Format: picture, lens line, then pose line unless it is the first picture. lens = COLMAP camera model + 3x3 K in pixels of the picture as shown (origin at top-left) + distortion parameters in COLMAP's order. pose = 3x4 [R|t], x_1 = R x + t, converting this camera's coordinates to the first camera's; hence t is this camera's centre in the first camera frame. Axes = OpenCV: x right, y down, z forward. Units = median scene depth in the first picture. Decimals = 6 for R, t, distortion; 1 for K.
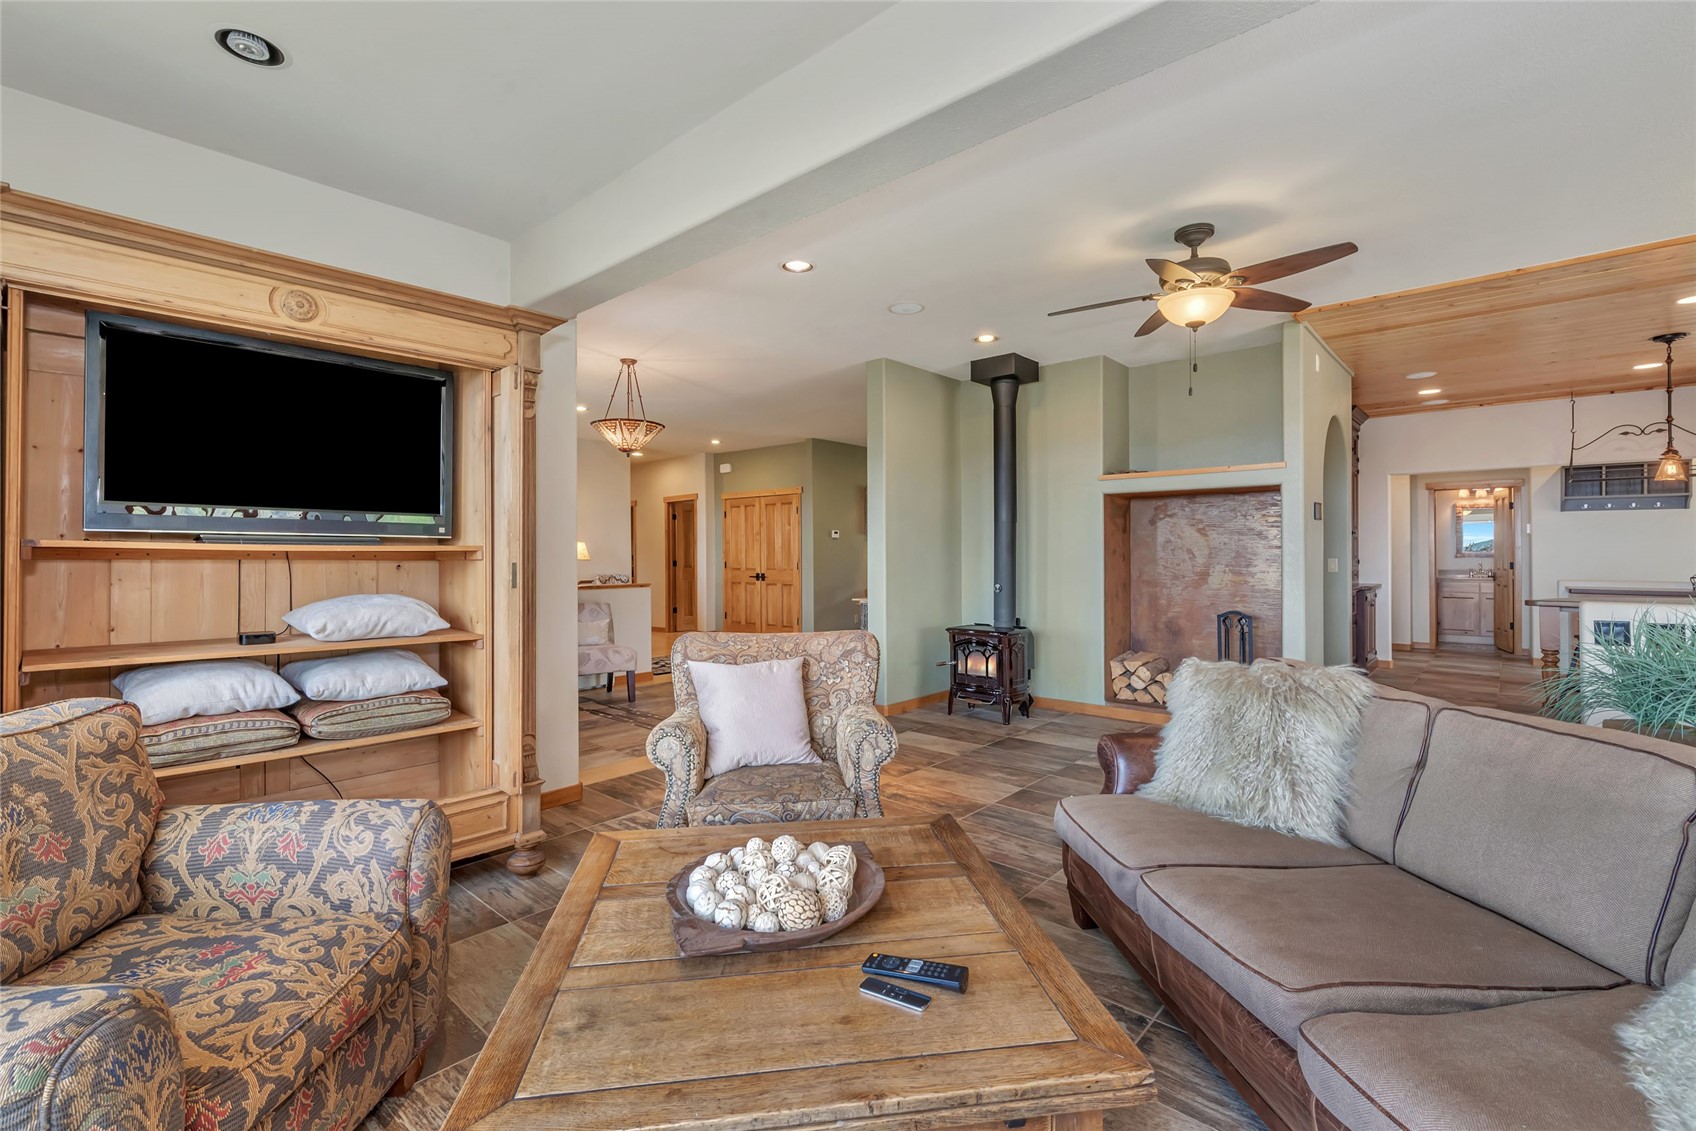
lens RADIAL K [[742.4, 0, 846.0], [0, 742.4, 551.8], [0, 0, 1]] dist [0.000923, -0.000207]
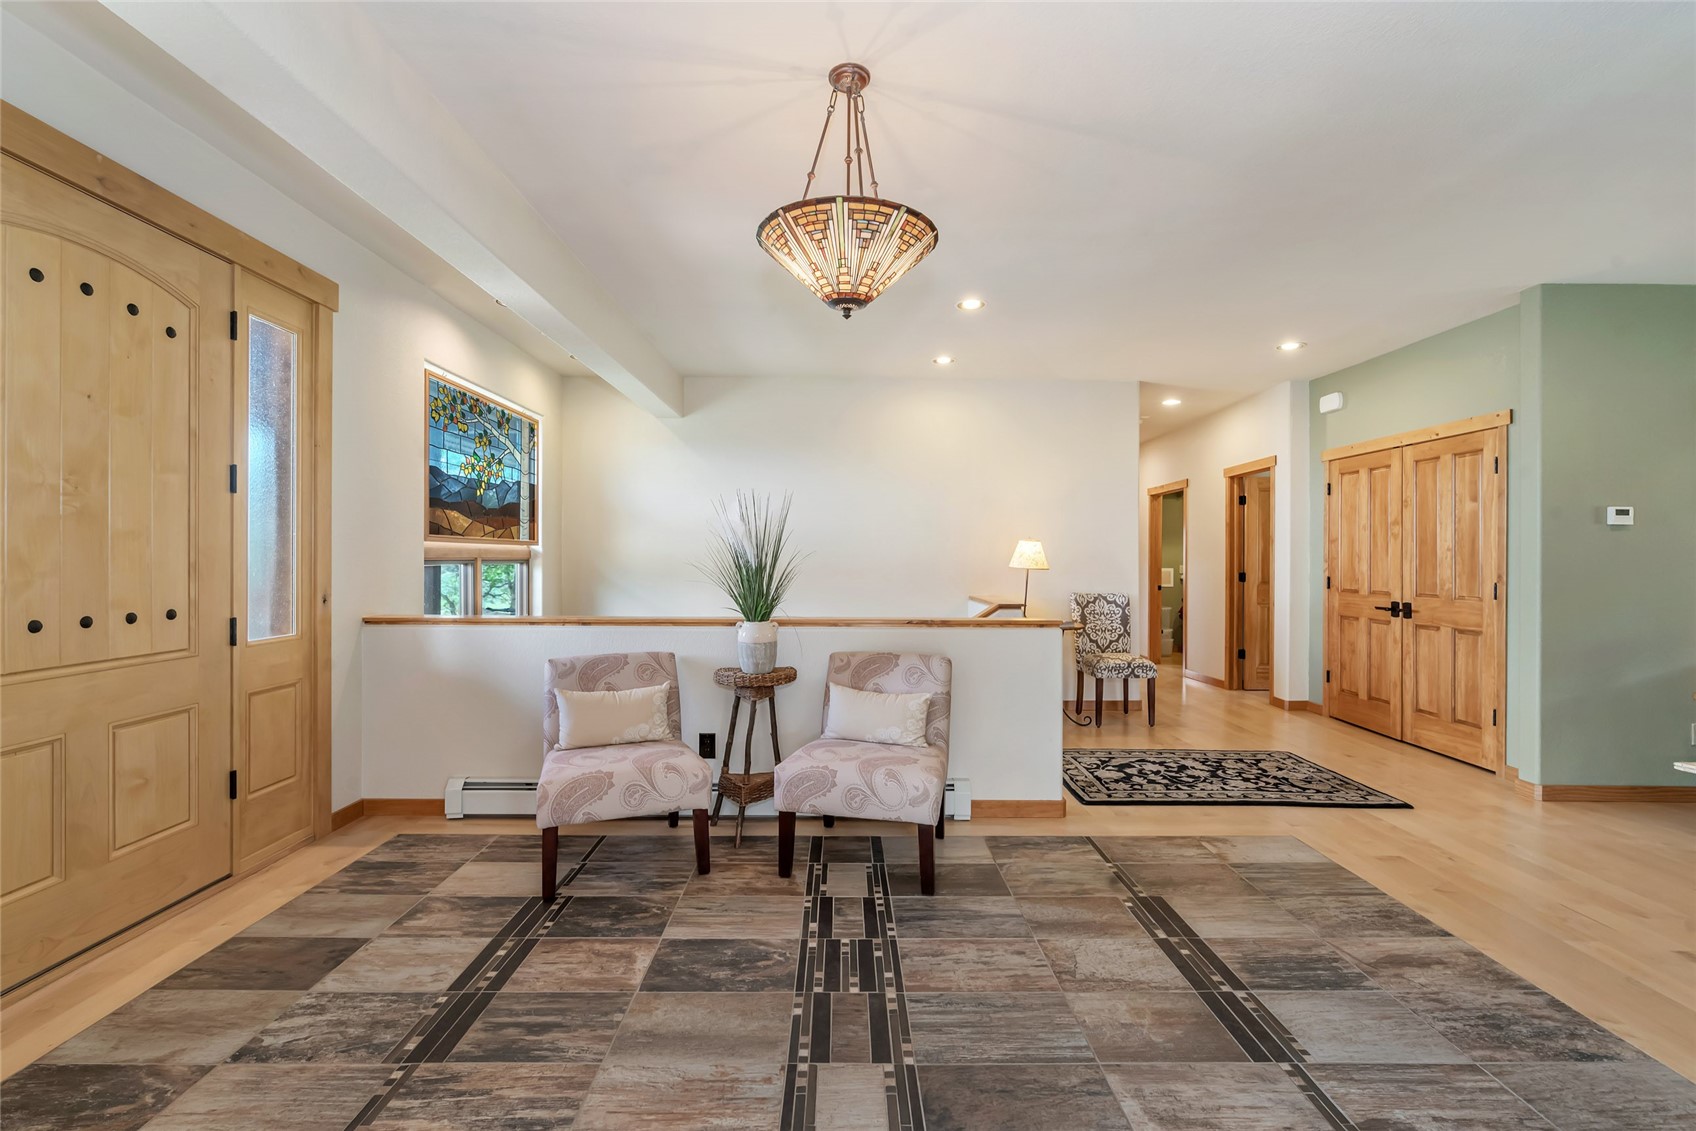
lens RADIAL K [[742.4, 0, 851.8], [0, 742.4, 559.9], [0, 0, 1]] dist [0.000923, -0.000207]
pose [[0.668590, 0.009935, -0.743565, 0.012007], [-0.007371, 0.999950, 0.006733, 0.000306], [0.743594, 0.000979, 0.668630, 0.733478]]
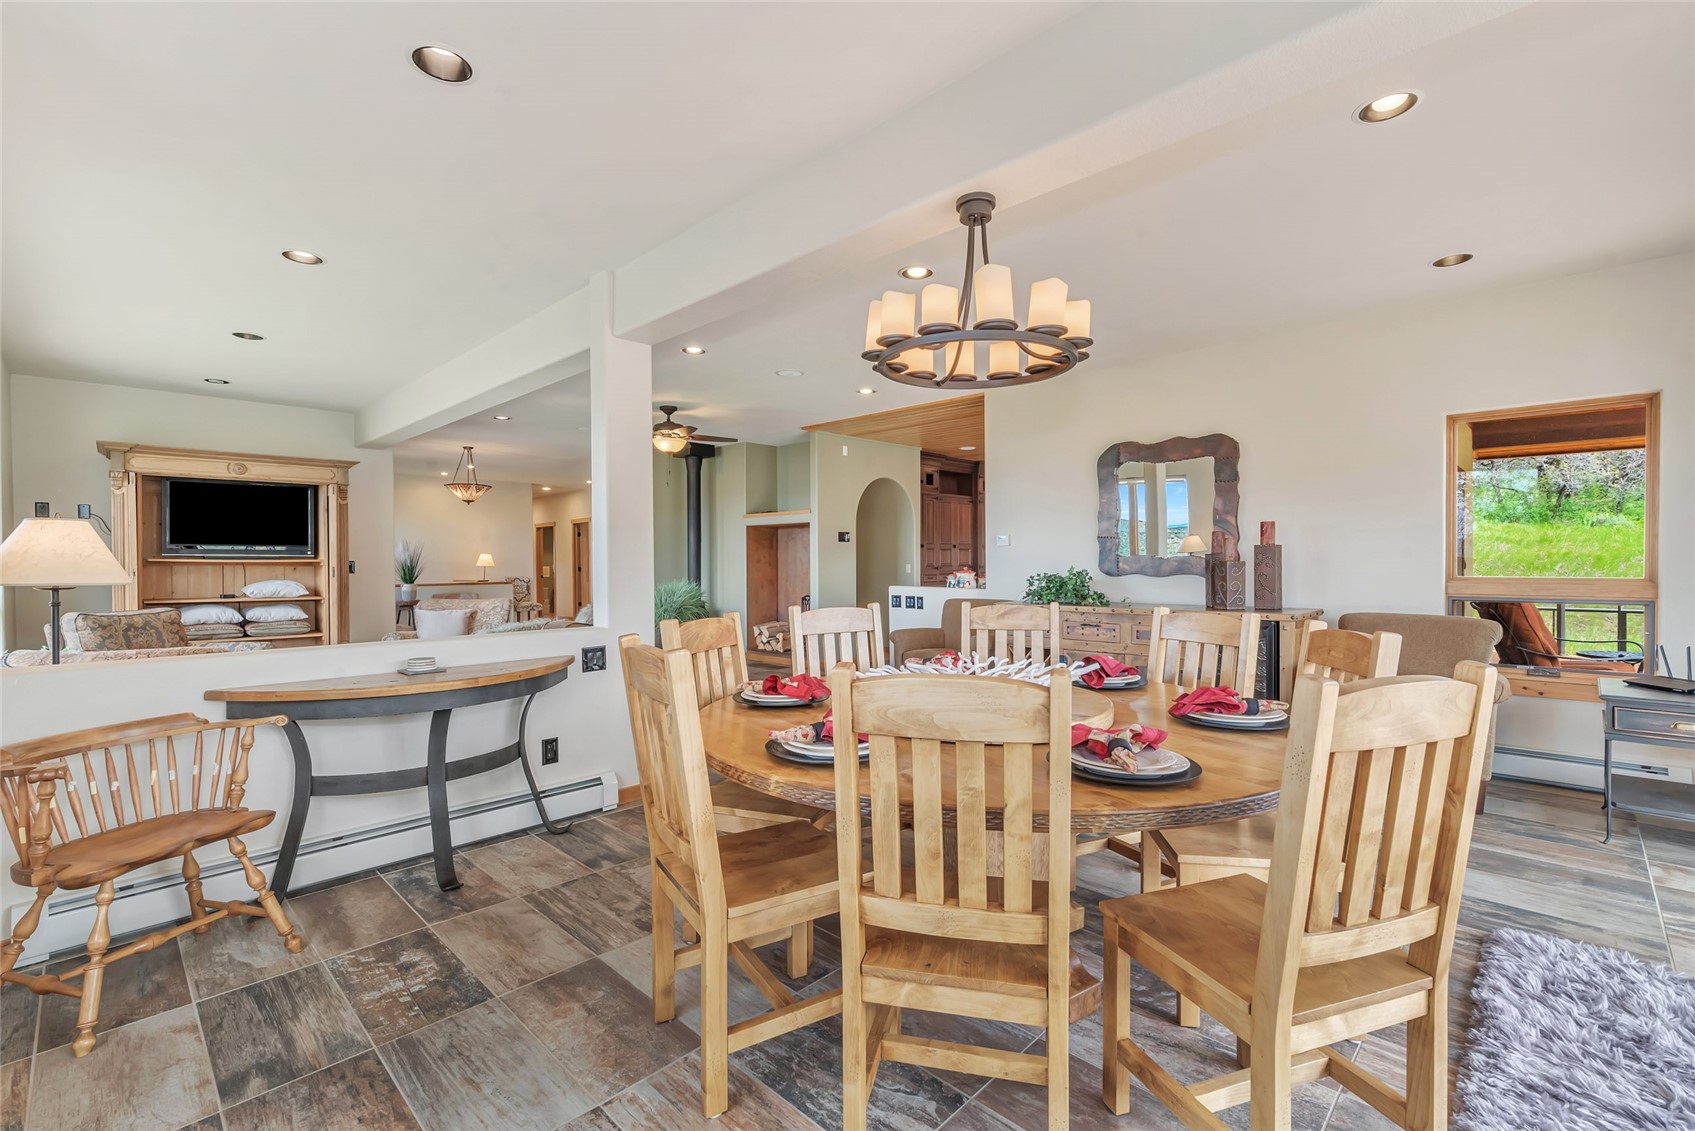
lens RADIAL K [[741.9, 0, 853.4], [0, 741.9, 571.9], [0, 0, 1]] dist [0.000923, -0.000207]
pose [[0.999066, -0.001099, -0.043205, 0.656494], [0.001867, 0.999841, 0.017732, -0.003812], [0.043178, -0.017796, 0.998909, -0.651805]]
